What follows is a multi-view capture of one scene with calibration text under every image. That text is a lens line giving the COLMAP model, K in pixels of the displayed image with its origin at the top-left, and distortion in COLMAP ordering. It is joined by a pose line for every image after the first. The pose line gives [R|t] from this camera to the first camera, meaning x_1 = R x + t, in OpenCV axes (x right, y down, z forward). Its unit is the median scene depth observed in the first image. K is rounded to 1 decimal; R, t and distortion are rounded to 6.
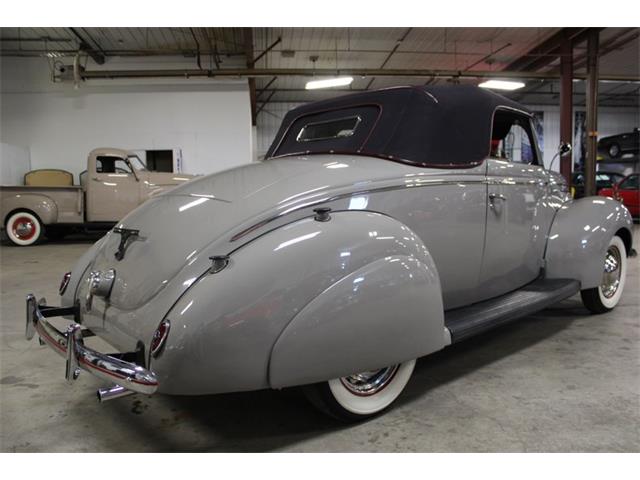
lens RADIAL K [[530.6, 0, 323.2], [0, 530.6, 239.7], [0, 0, 1]] dist [-0.162746, 0.149205]
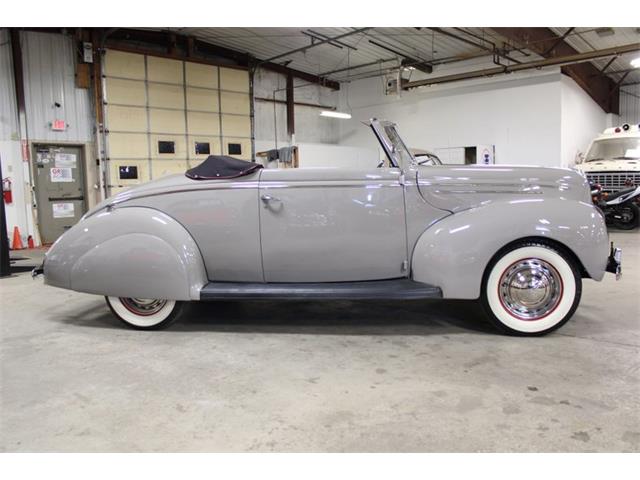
lens RADIAL K [[536.3, 0, 320.3], [0, 536.3, 244.4], [0, 0, 1]] dist [-0.161041, 0.149790]
pose [[0.646852, 0.081208, -0.758280, 1.445226], [-0.061780, 0.996626, 0.054033, -0.051738], [0.760109, 0.011896, 0.649686, 0.270051]]
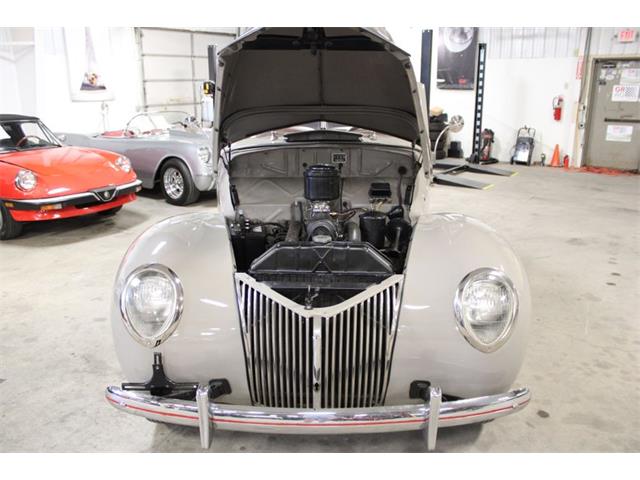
lens RADIAL K [[536.3, 0, 320.3], [0, 536.3, 244.4], [0, 0, 1]] dist [-0.161041, 0.149790]
pose [[-0.664756, 0.229016, -0.711092, 1.259008], [-0.063999, 0.930896, 0.359635, -0.411098], [0.744314, 0.284579, -0.604161, 2.188701]]
